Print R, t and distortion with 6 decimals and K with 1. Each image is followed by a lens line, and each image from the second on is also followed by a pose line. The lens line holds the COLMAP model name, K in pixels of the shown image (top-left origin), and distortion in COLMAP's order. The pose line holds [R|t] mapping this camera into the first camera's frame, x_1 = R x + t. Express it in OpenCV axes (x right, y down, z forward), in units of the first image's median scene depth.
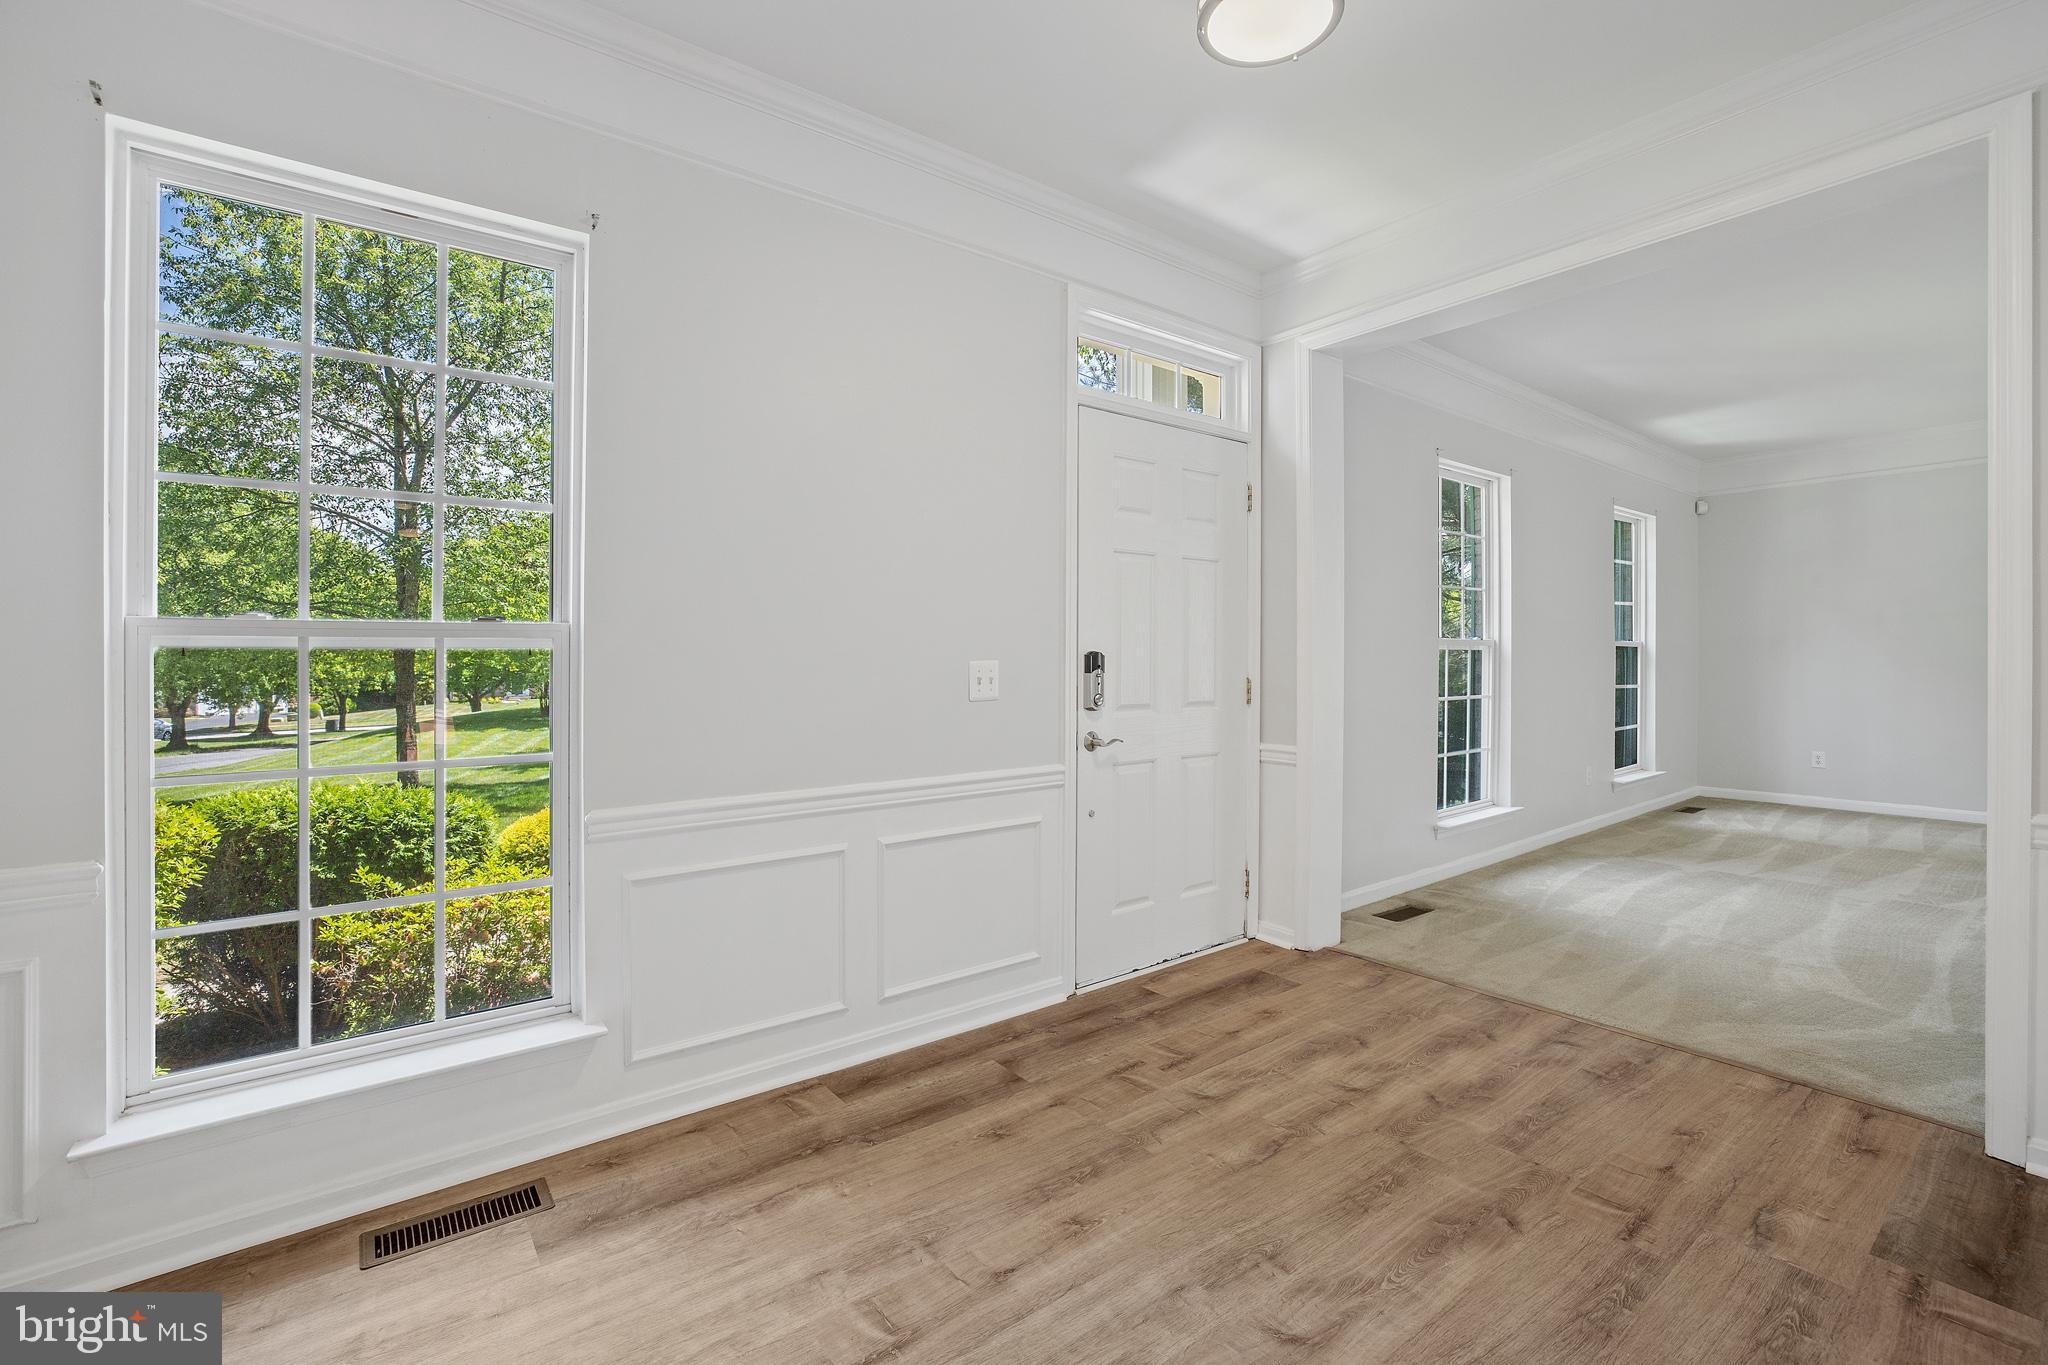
lens RADIAL K [[889.1, 0, 1023.3], [0, 889.1, 669.1], [0, 0, 1]] dist [-0.001829, -0.000208]
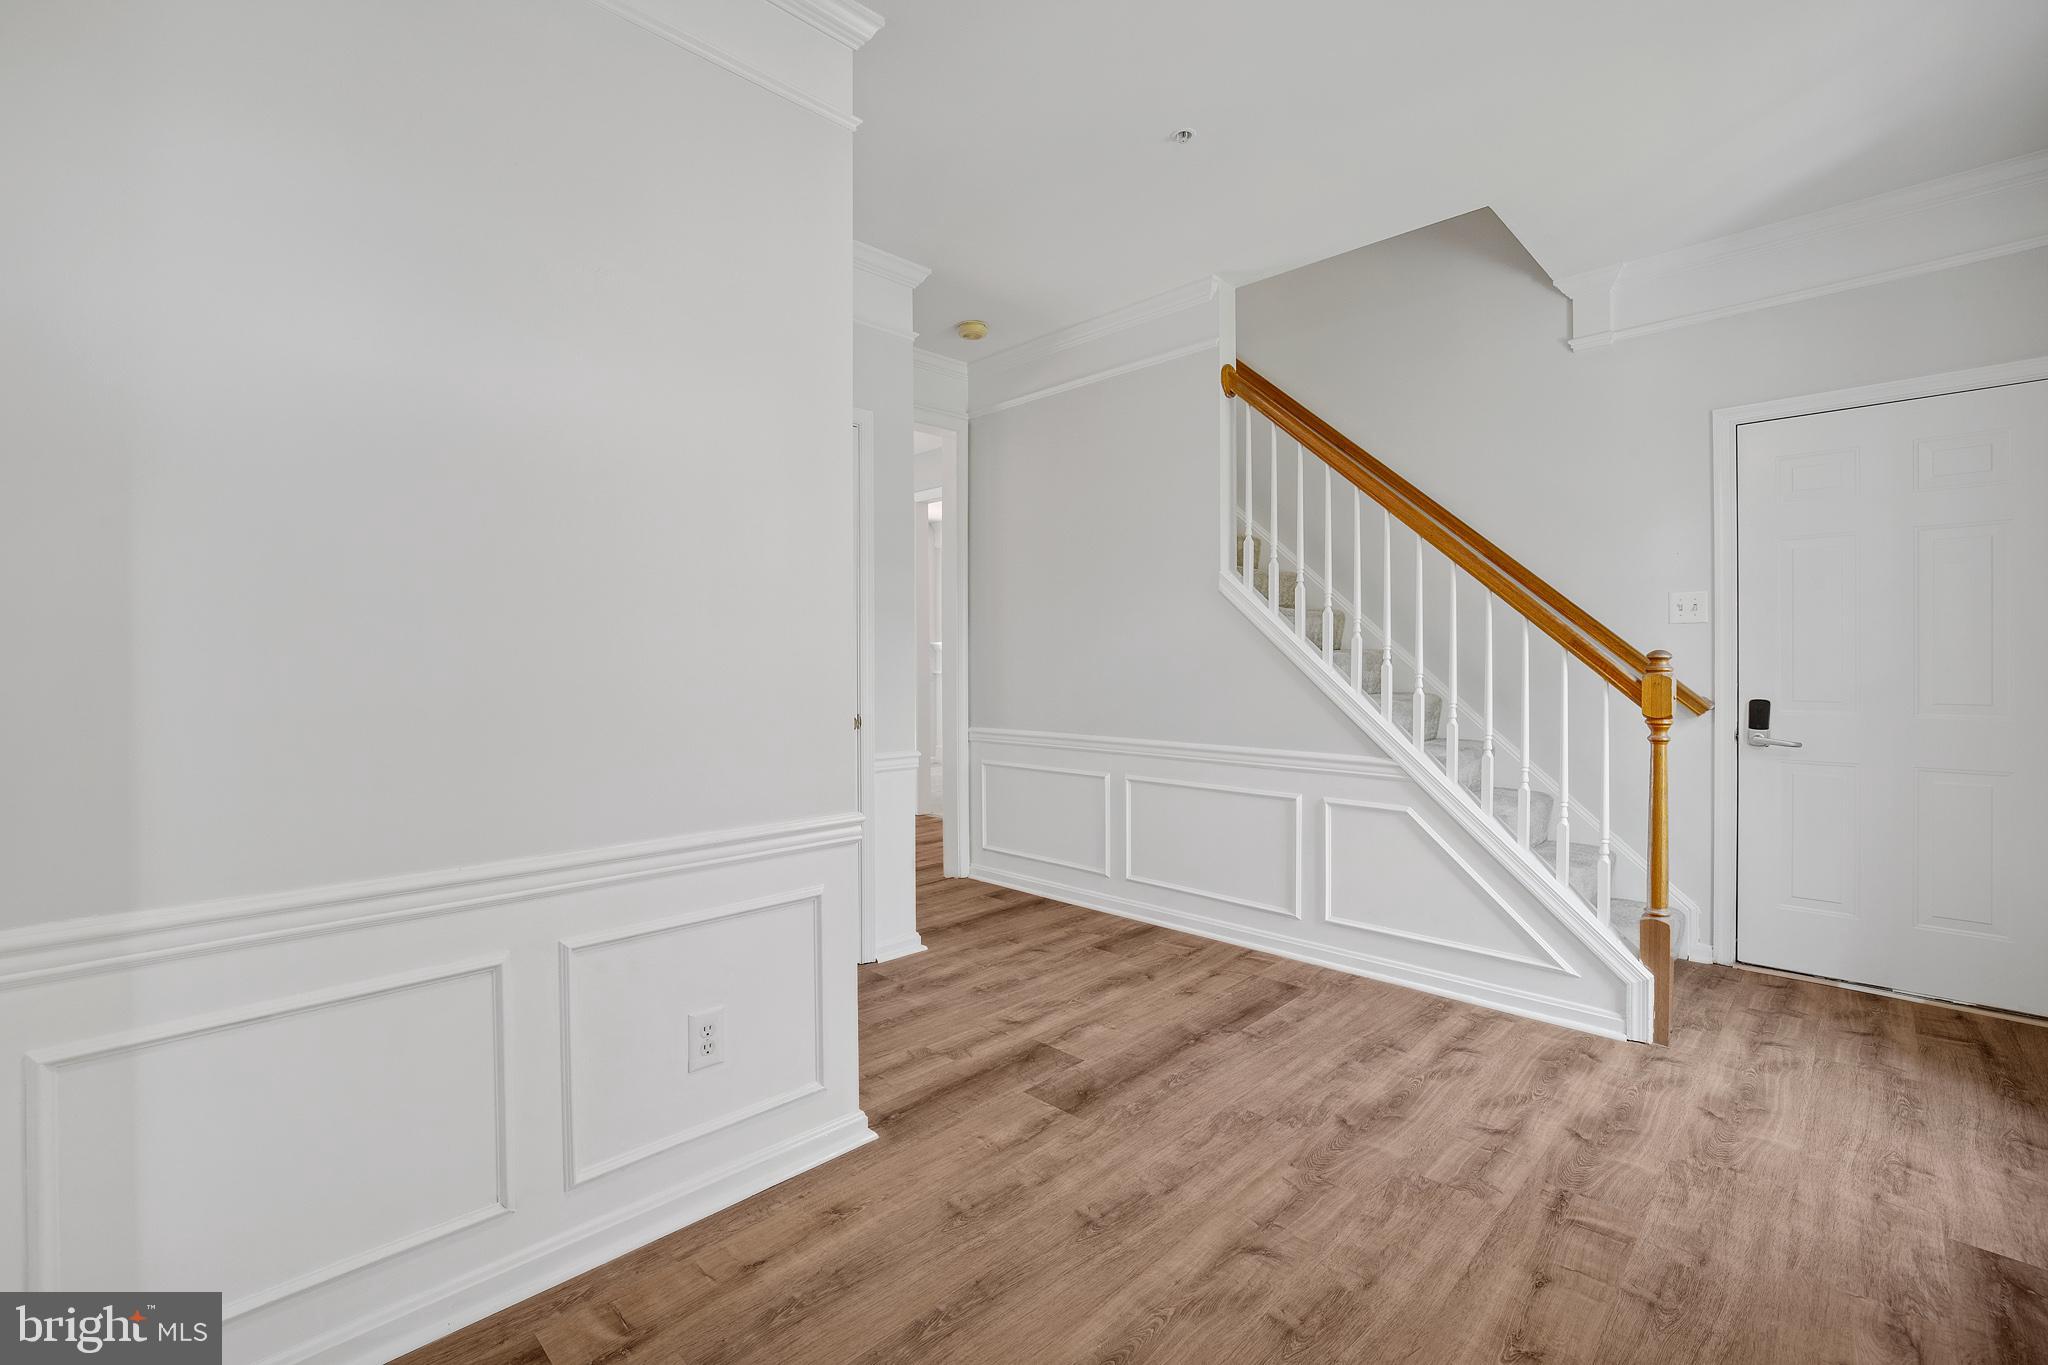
lens RADIAL K [[889.1, 0, 1023.4], [0, 889.1, 678.7], [0, 0, 1]] dist [-0.001829, -0.000208]
pose [[-0.990946, 0.004626, -0.134180, 0.702784], [0.002732, 0.999894, 0.014300, -0.007292], [0.134232, 0.013804, -0.990854, 1.955347]]
